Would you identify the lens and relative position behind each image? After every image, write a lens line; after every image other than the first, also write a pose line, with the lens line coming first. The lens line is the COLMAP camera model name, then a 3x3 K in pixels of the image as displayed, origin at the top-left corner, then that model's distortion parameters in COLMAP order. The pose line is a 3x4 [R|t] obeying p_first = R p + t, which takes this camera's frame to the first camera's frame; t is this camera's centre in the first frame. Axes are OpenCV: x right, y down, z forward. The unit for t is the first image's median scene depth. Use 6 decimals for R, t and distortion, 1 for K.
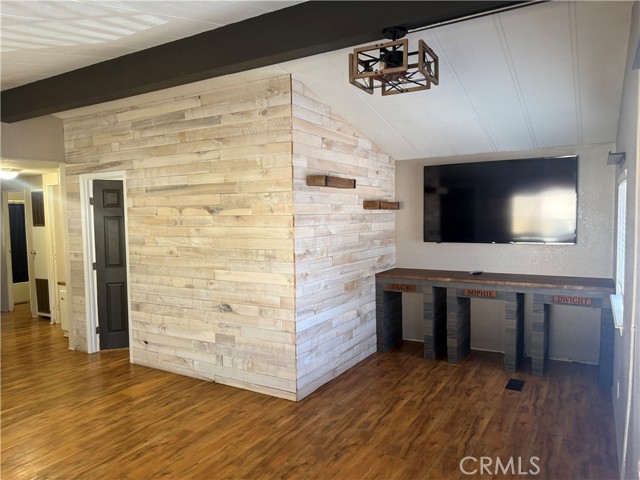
lens RADIAL K [[450.6, 0, 331.1], [0, 450.6, 239.3], [0, 0, 1]] dist [0.000922, 0.000047]
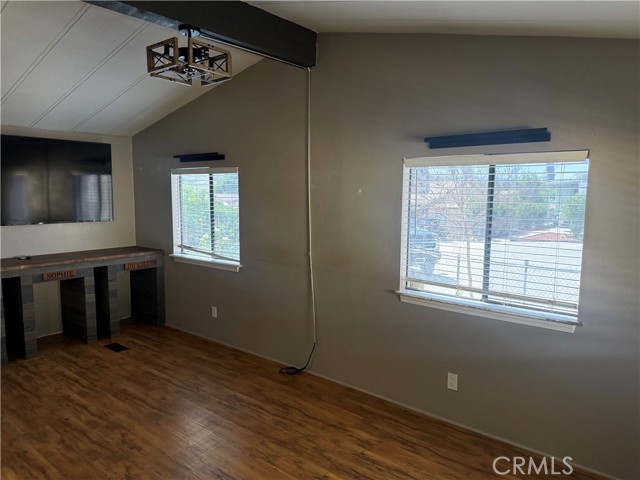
lens RADIAL K [[451.5, 0, 320.0], [0, 451.5, 240.0], [0, 0, 1]] dist [-0.006892, -0.004802]
pose [[0.161906, -0.092360, 0.982474, -0.633220], [0.048085, 0.995166, 0.085629, -0.013738], [-0.985634, 0.033379, 0.165565, 0.341129]]
